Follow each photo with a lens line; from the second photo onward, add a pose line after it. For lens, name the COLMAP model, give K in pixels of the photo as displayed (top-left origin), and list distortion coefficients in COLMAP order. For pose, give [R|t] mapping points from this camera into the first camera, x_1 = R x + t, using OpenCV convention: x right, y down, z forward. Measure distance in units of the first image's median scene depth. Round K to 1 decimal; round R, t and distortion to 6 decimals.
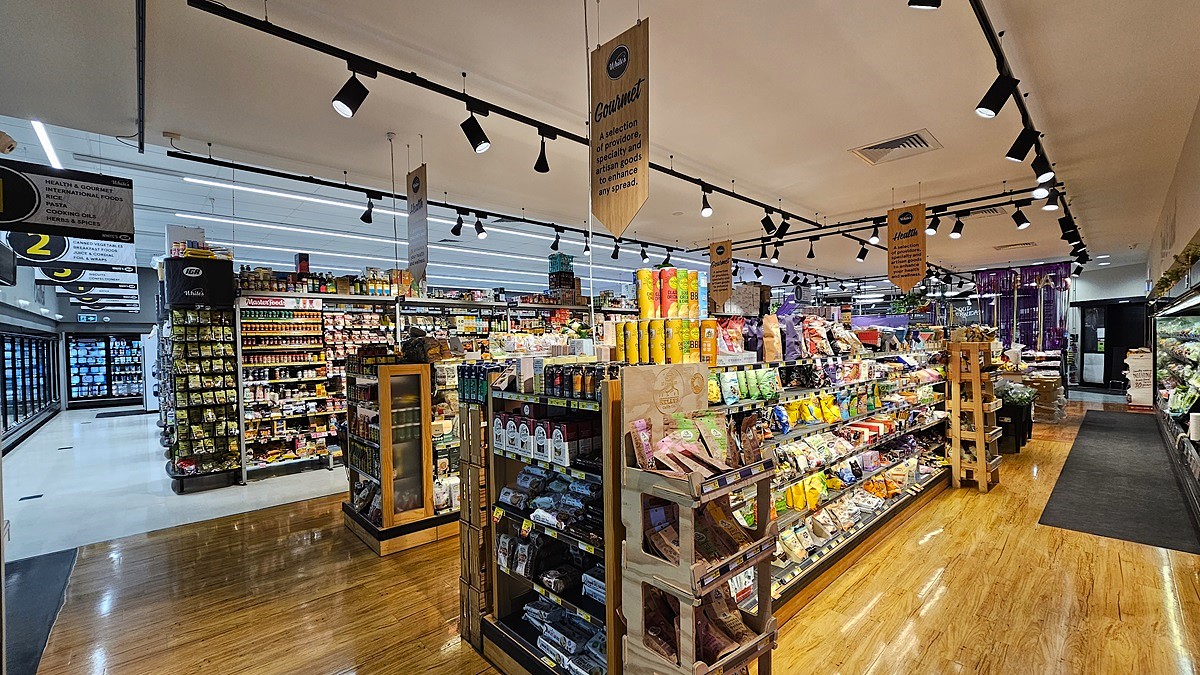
lens RADIAL K [[492.6, 0, 597.3], [0, 492.6, 348.1], [0, 0, 1]] dist [-0.003517, 0.001149]
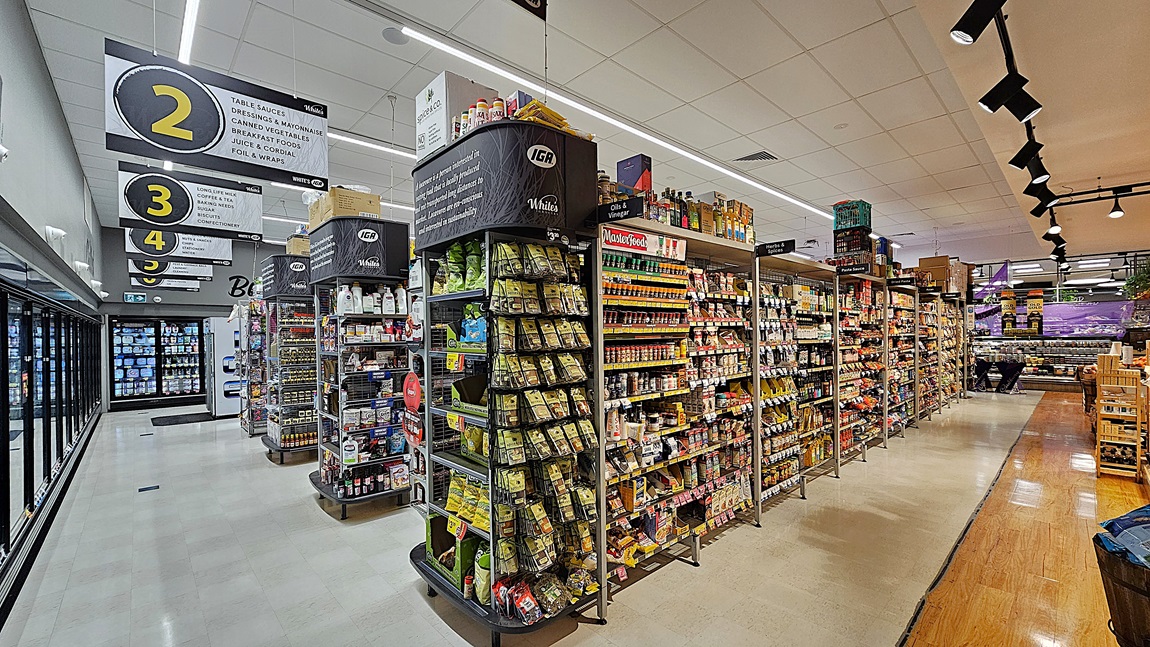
lens RADIAL K [[472.0, 0, 577.9], [0, 472.0, 330.2], [0, 0, 1]] dist [-0.003517, 0.001149]
pose [[0.999967, 0.008101, -0.000024, -0.343363], [-0.008099, 0.999714, -0.022514, 0.004530], [-0.000158, 0.022513, 0.999747, 0.251541]]
